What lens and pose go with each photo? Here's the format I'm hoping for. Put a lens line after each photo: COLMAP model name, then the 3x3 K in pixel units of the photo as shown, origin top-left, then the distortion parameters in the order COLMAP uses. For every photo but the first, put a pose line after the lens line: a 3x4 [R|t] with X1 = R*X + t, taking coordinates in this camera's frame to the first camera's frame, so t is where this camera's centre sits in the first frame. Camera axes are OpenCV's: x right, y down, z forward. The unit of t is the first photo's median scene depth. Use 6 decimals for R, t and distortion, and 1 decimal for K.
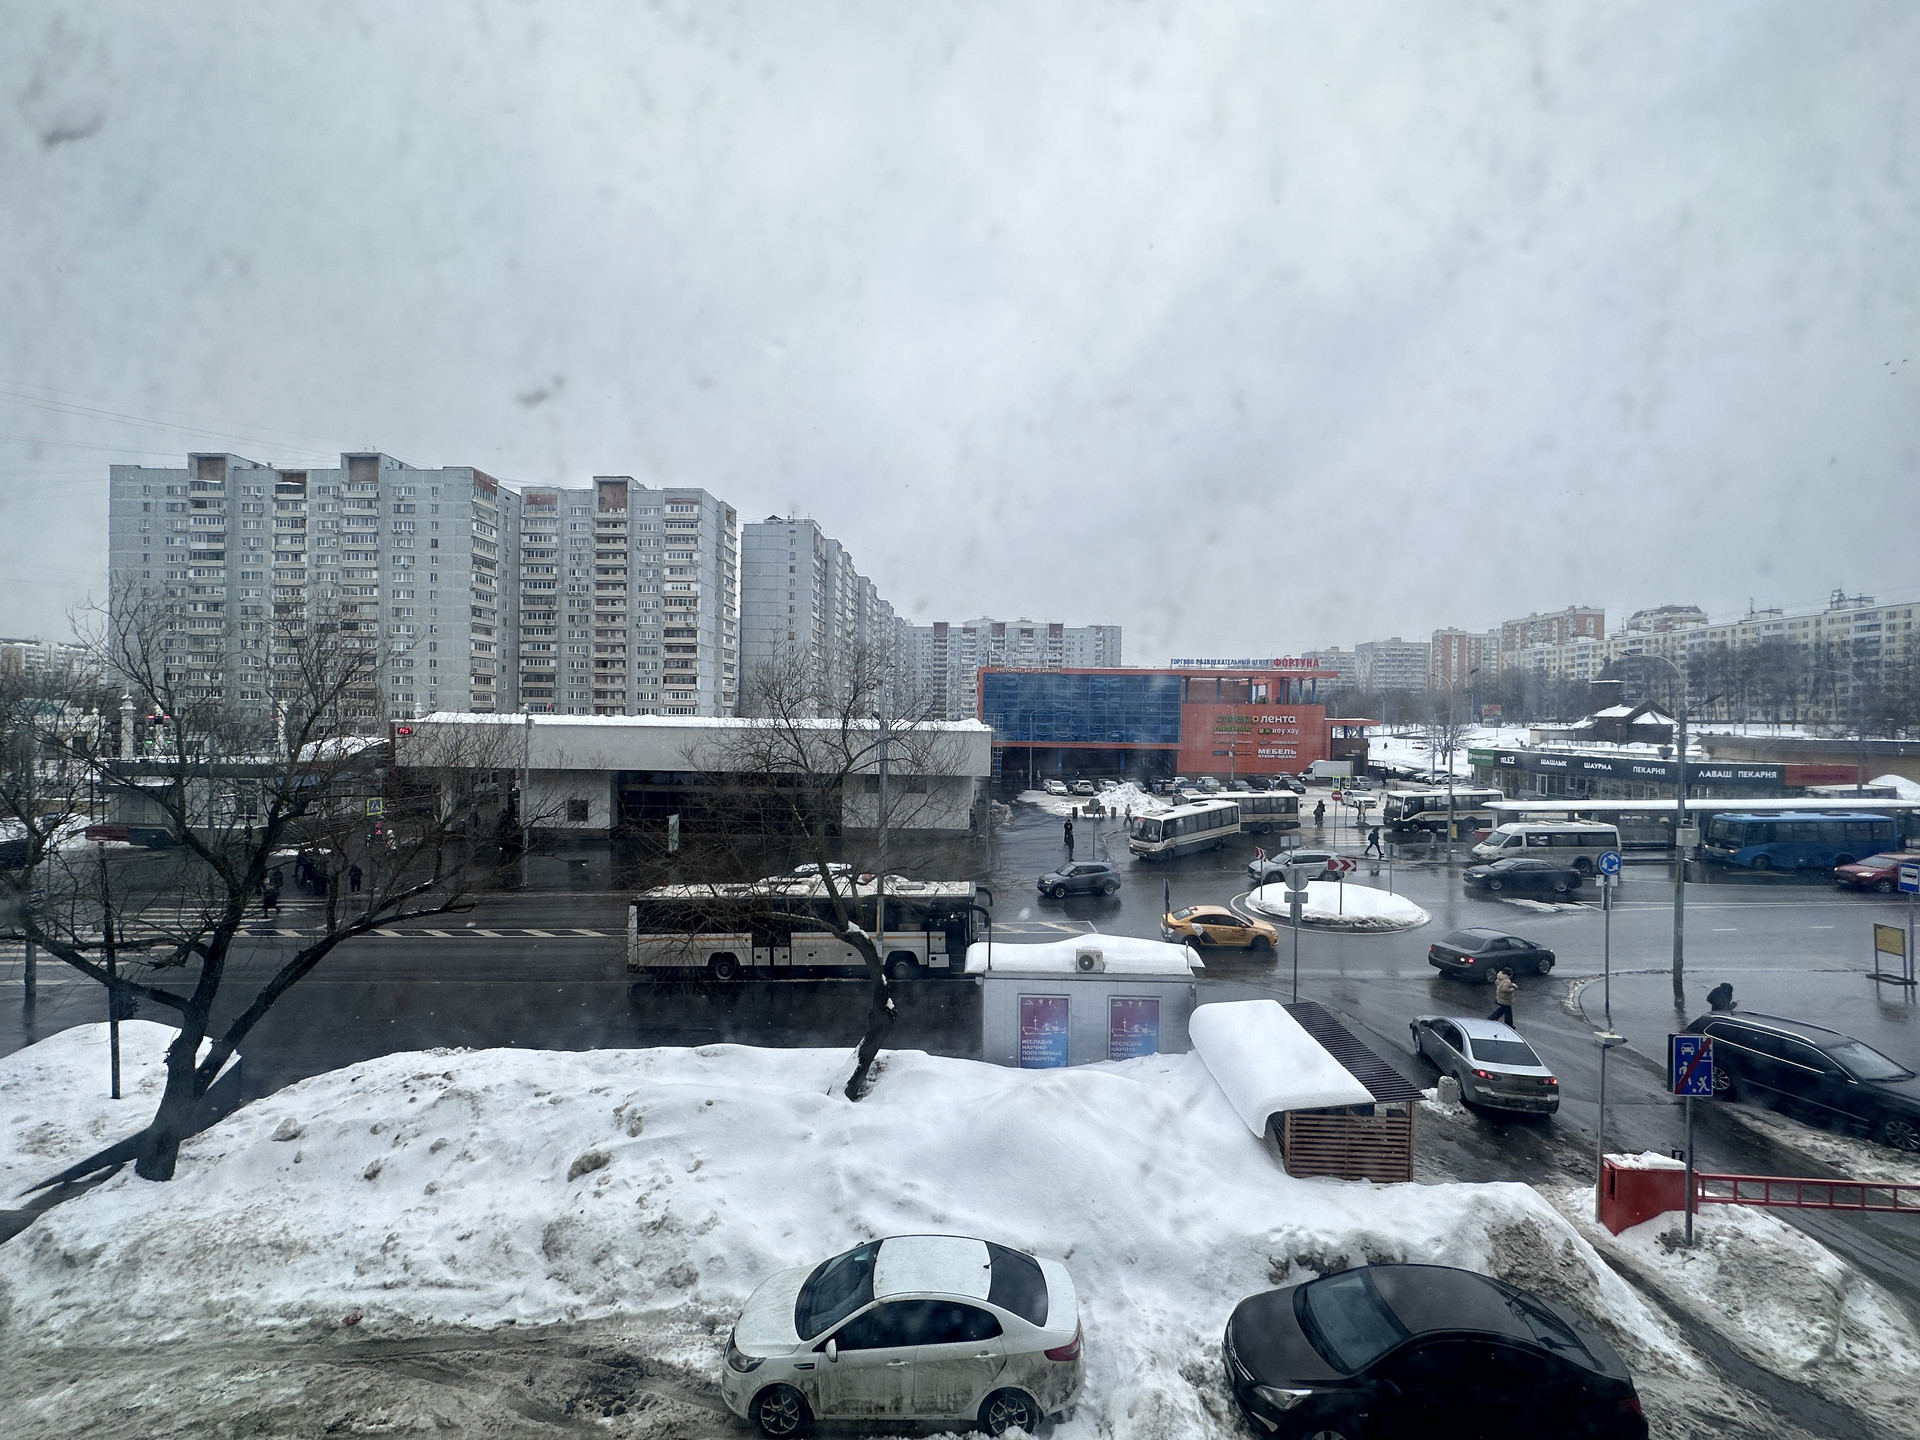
lens RADIAL K [[767.4, 0, 950.3], [0, 767.4, 715.6], [0, 0, 1]] dist [-0.001433, 0.000641]
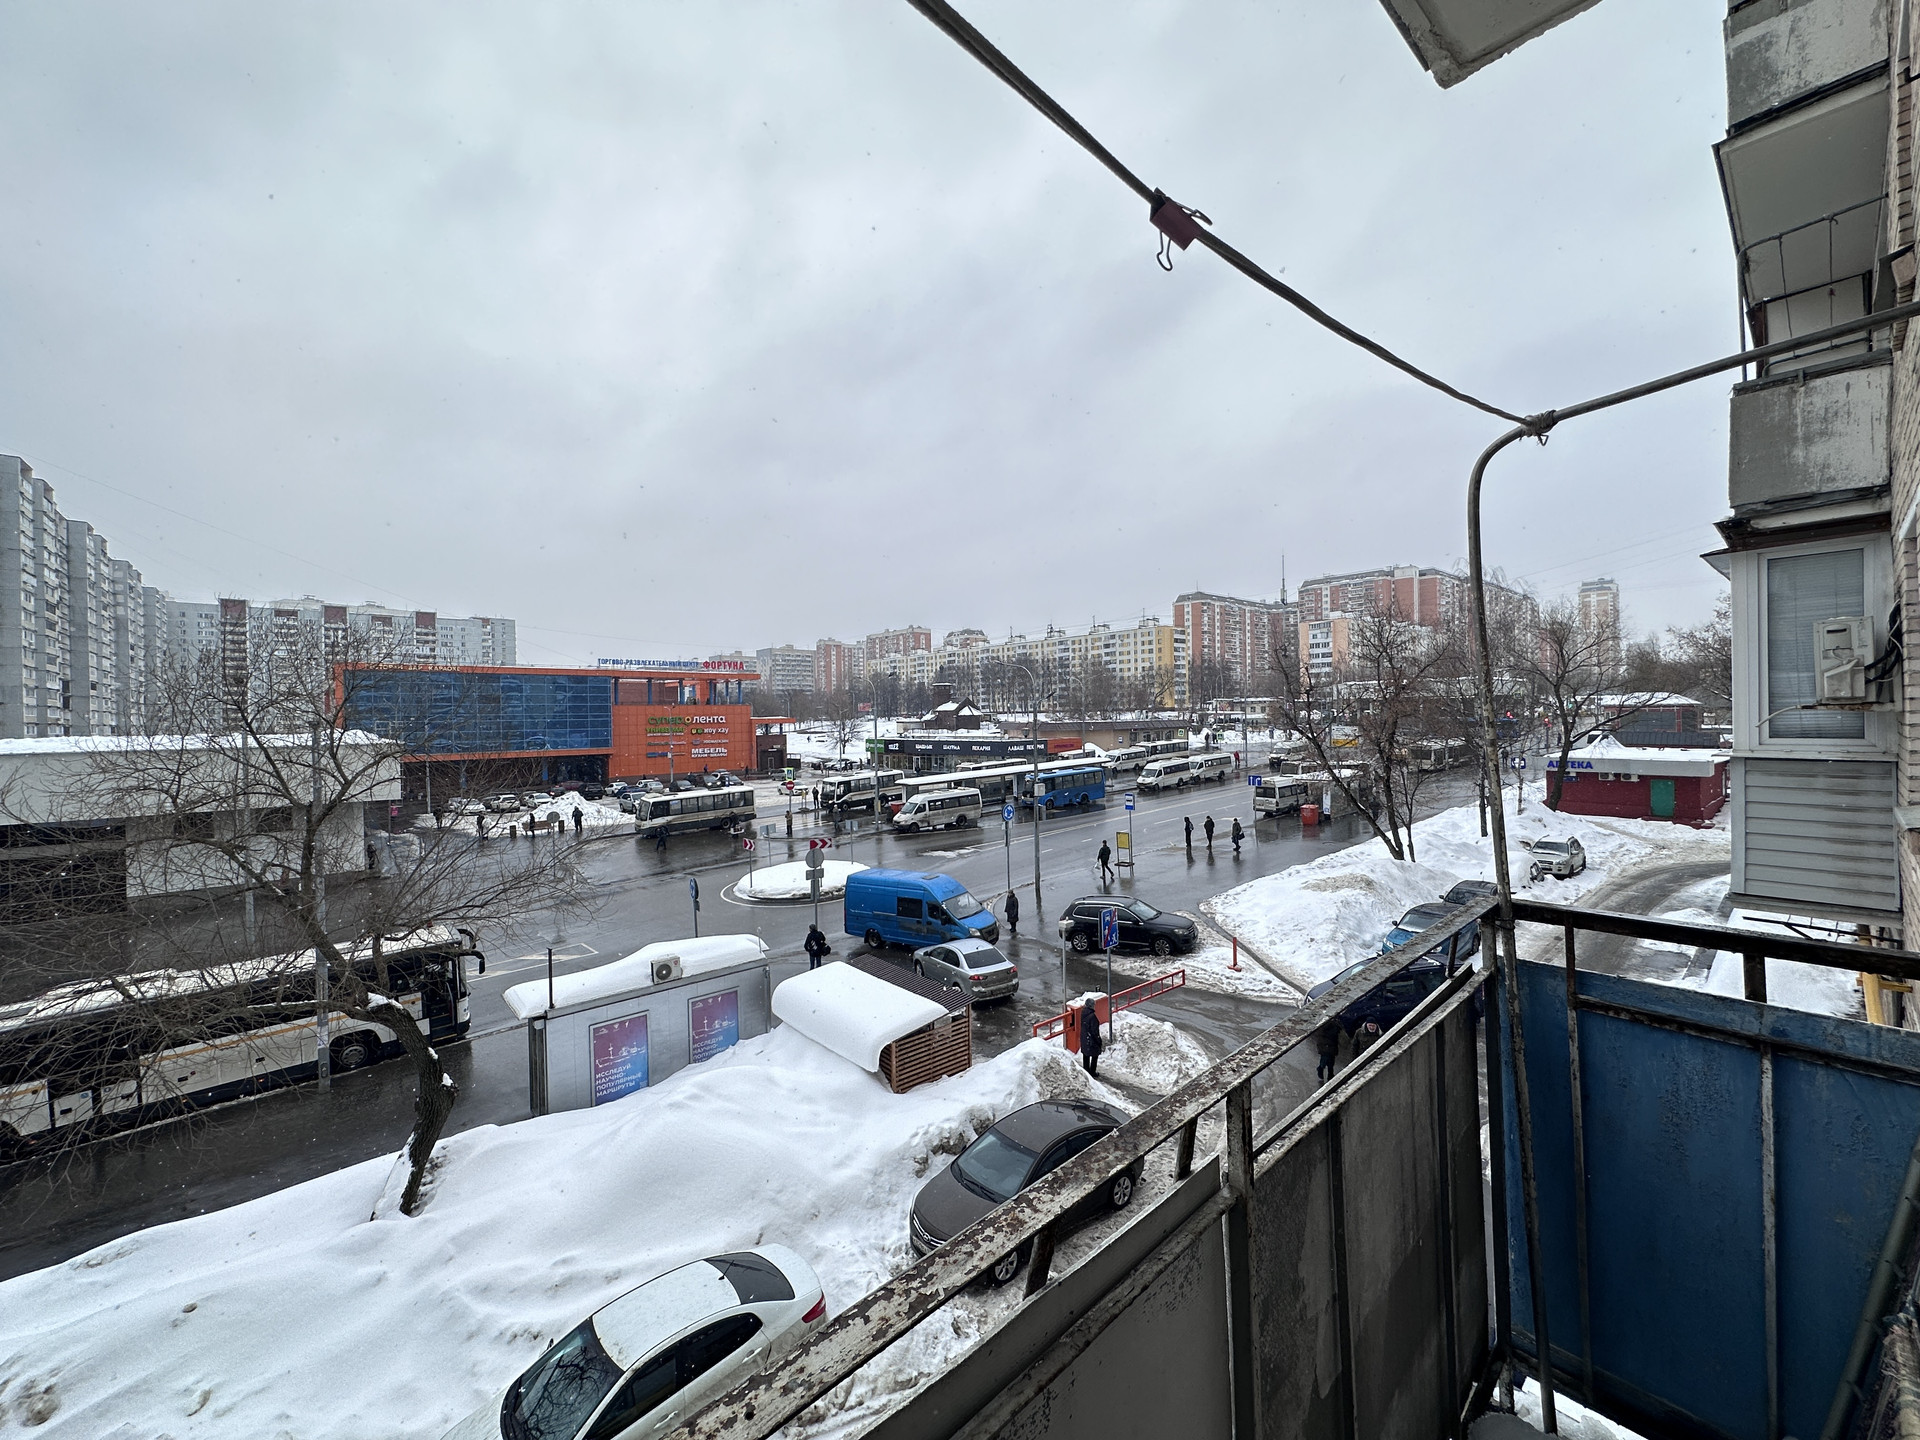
lens RADIAL K [[767.4, 0, 964.2], [0, 767.4, 716.2], [0, 0, 1]] dist [-0.001433, 0.000641]
pose [[0.728790, -0.025043, 0.684279, -0.134962], [0.026007, 0.999622, 0.008885, 0.001377], [-0.684243, 0.011321, 0.729166, 0.024794]]
